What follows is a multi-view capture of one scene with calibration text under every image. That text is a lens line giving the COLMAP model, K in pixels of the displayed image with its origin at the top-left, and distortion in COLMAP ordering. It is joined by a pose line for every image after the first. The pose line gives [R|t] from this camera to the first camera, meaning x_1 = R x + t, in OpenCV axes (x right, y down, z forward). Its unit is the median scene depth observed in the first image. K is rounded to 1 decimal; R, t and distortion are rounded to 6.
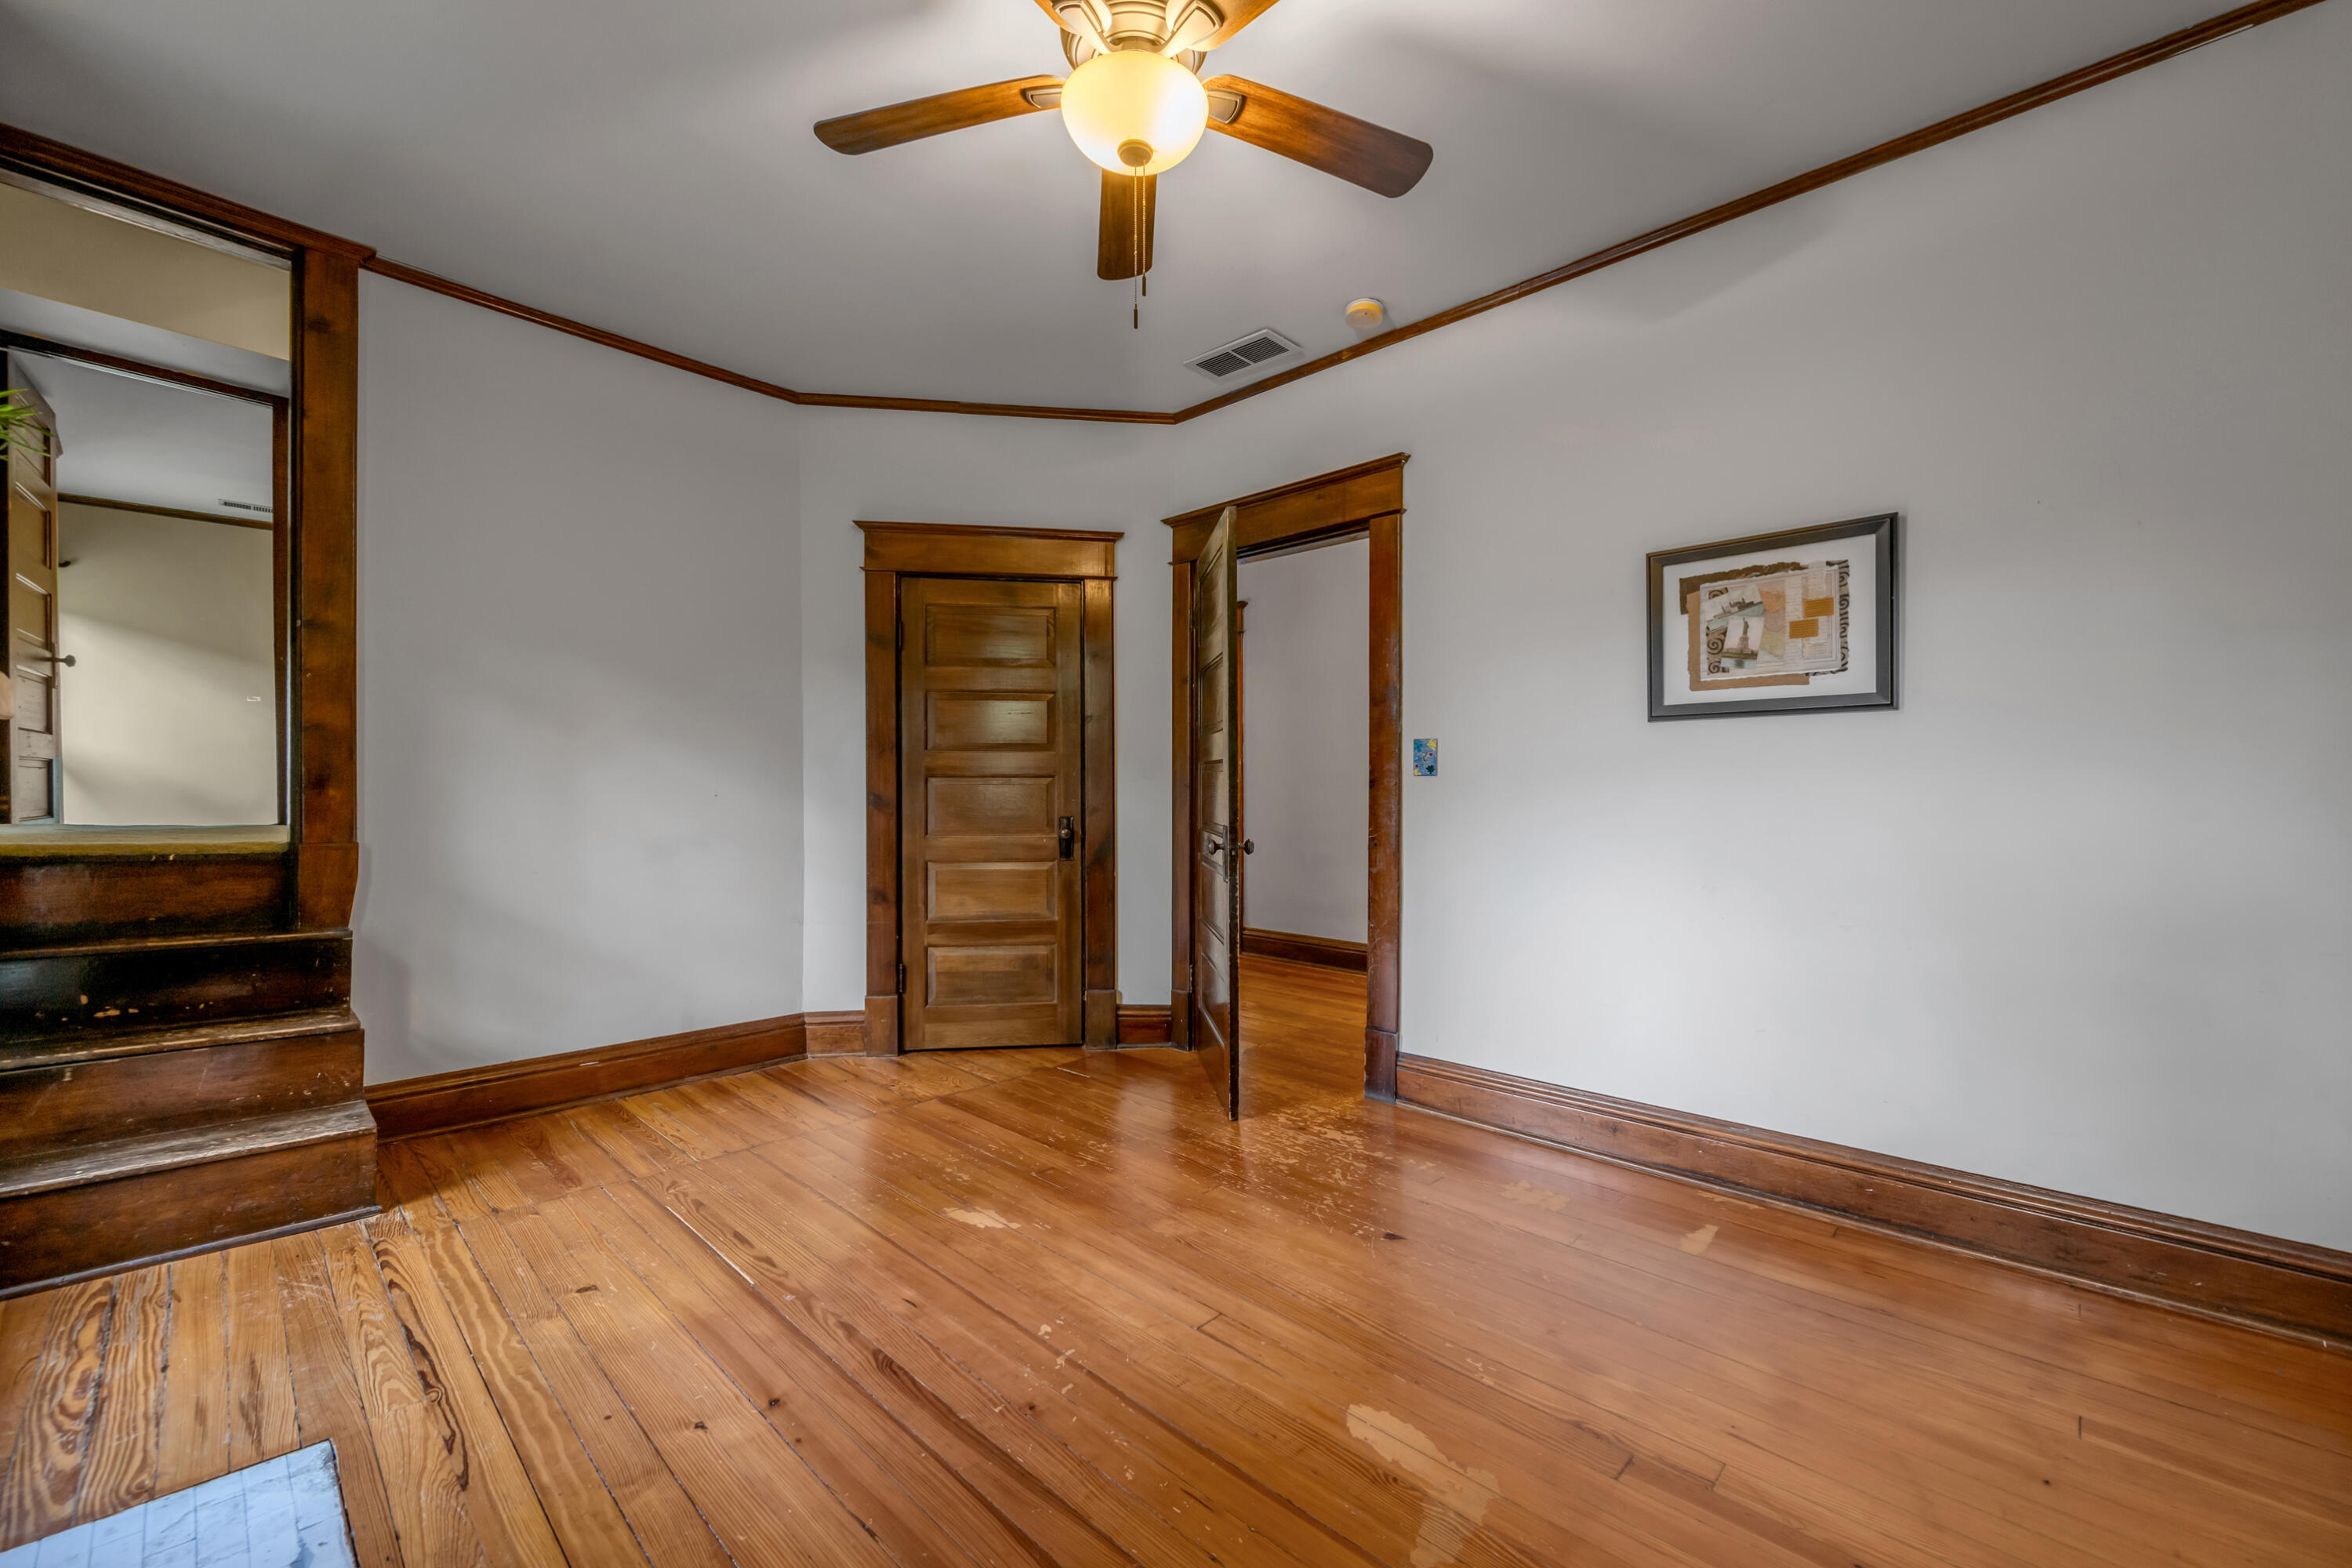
lens RADIAL K [[948.8, 0, 1176.5], [0, 948.8, 792.7], [0, 0, 1]] dist [-0.001409, 0.000012]
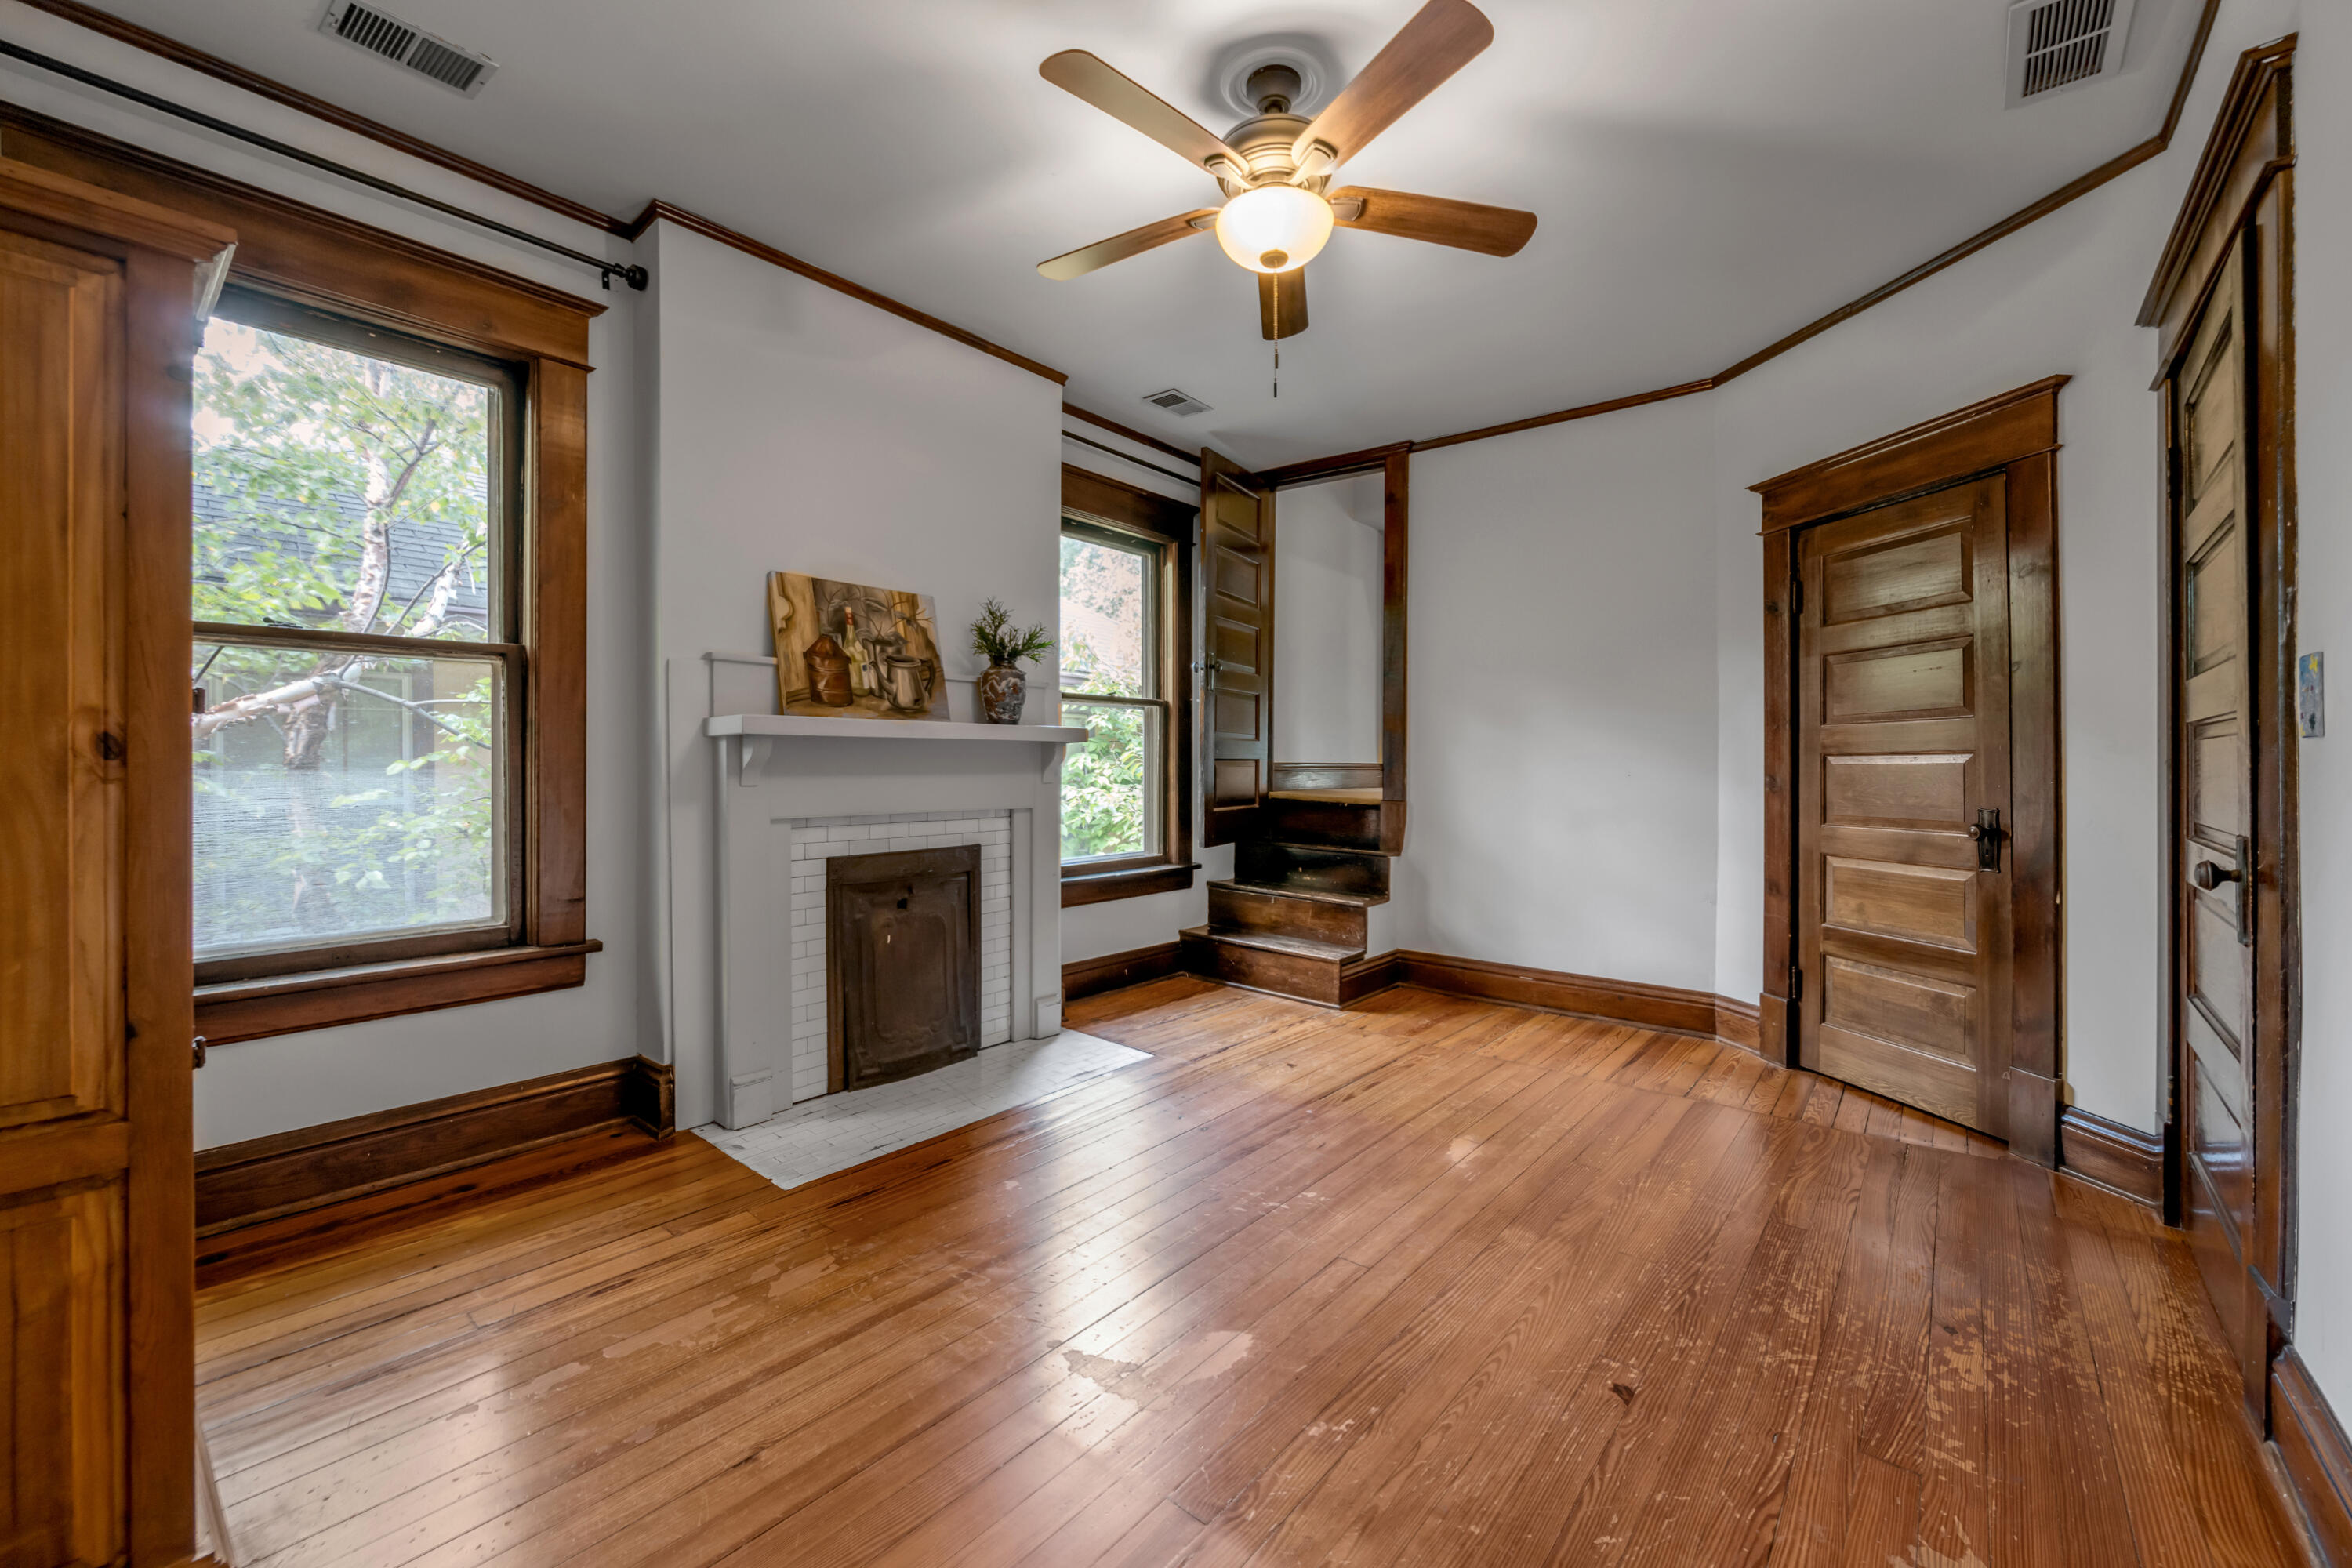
lens RADIAL K [[928.3, 0, 1190.7], [0, 928.3, 774.2], [0, 0, 1]] dist [-0.000723, 0.000110]
pose [[0.076646, 0.002956, -0.997054, 0.725127], [-0.009184, 0.999955, 0.002258, 0.004560], [0.997016, 0.008984, 0.076670, 0.501039]]
